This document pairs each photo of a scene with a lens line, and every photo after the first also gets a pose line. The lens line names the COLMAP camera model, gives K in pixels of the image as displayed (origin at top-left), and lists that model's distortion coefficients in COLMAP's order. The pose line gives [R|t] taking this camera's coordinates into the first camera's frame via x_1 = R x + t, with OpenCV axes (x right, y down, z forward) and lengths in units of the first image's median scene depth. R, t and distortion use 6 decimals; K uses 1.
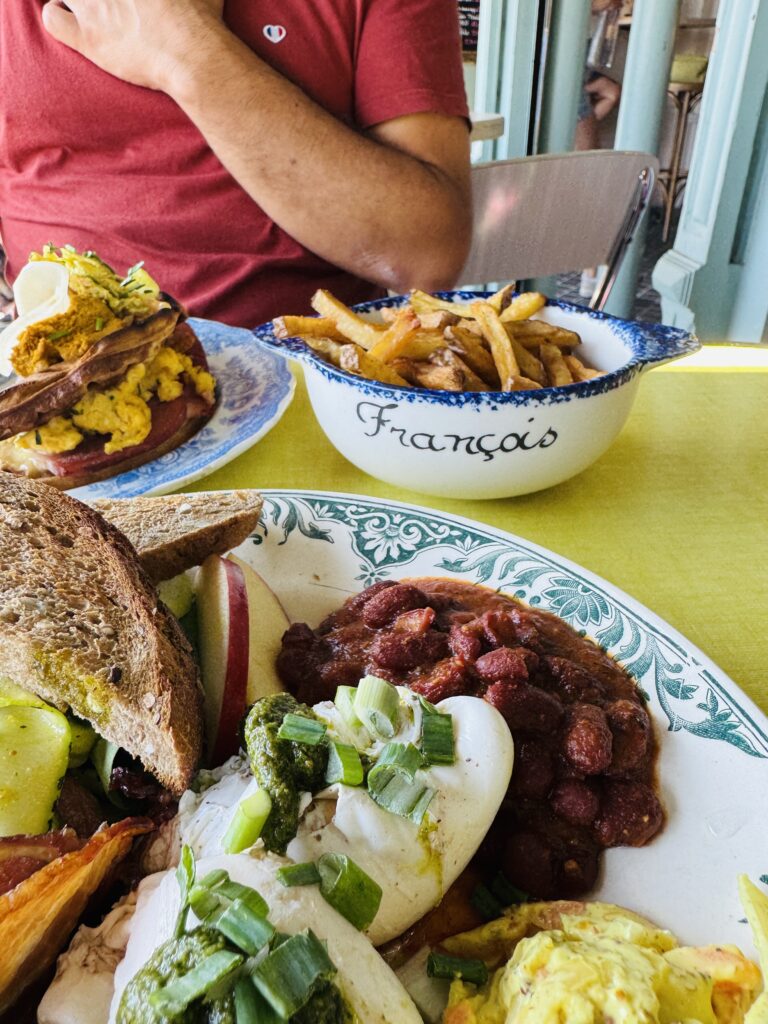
lens RADIAL K [[692.9, 0, 384.0], [0, 692.9, 512.0], [0, 0, 1]] dist [-0.027306, 0.000801]
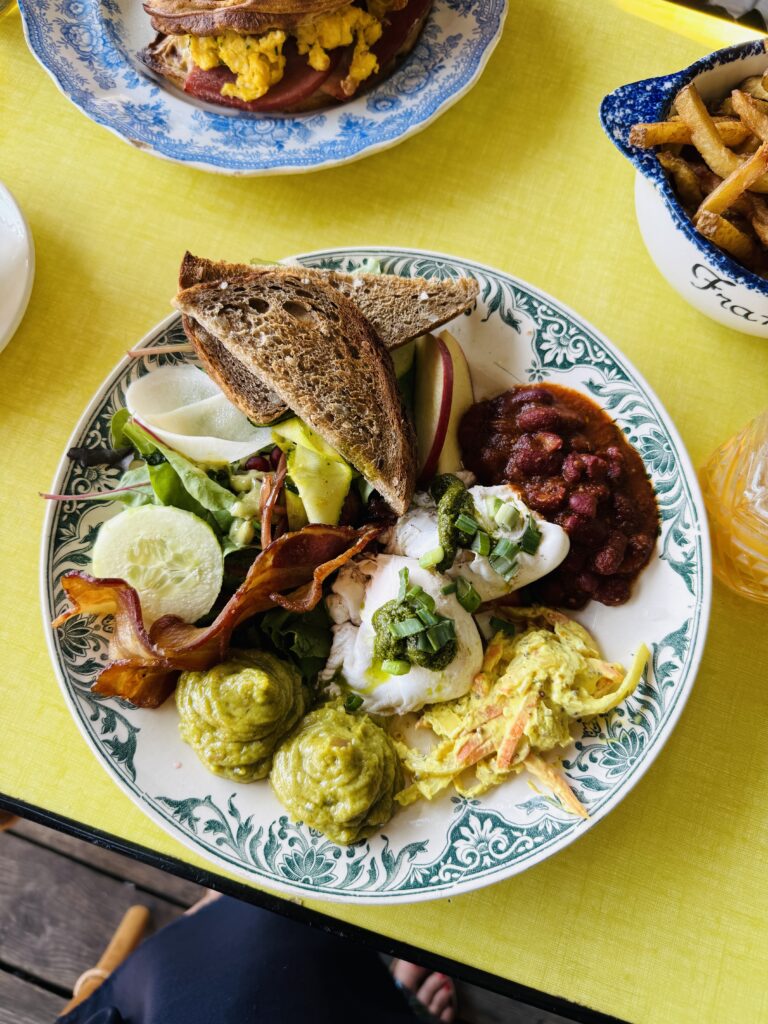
lens RADIAL K [[711.6, 0, 390.6], [0, 711.6, 511.4], [0, 0, 1]] dist [0.038186, -0.004273]
pose [[0.949232, 0.312607, -0.035154, -0.188754], [-0.197766, 0.679922, 0.706112, -0.795340], [0.244637, -0.663312, 0.707227, -0.348975]]
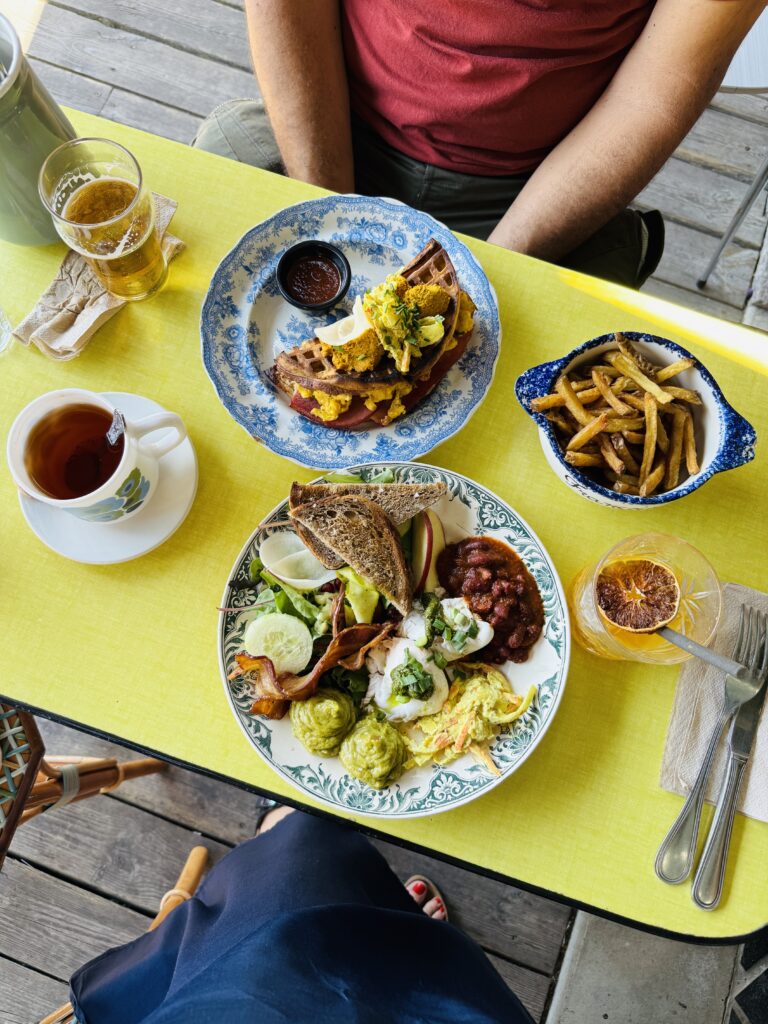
lens RADIAL K [[717.6, 0, 384.0], [0, 717.6, 512.0], [0, 0, 1]] dist [0.143879, -0.001795]
pose [[0.950451, 0.309573, -0.028414, -0.347800], [-0.187614, 0.644080, 0.741594, -2.143355], [0.247878, -0.699518, 0.670247, -0.955253]]
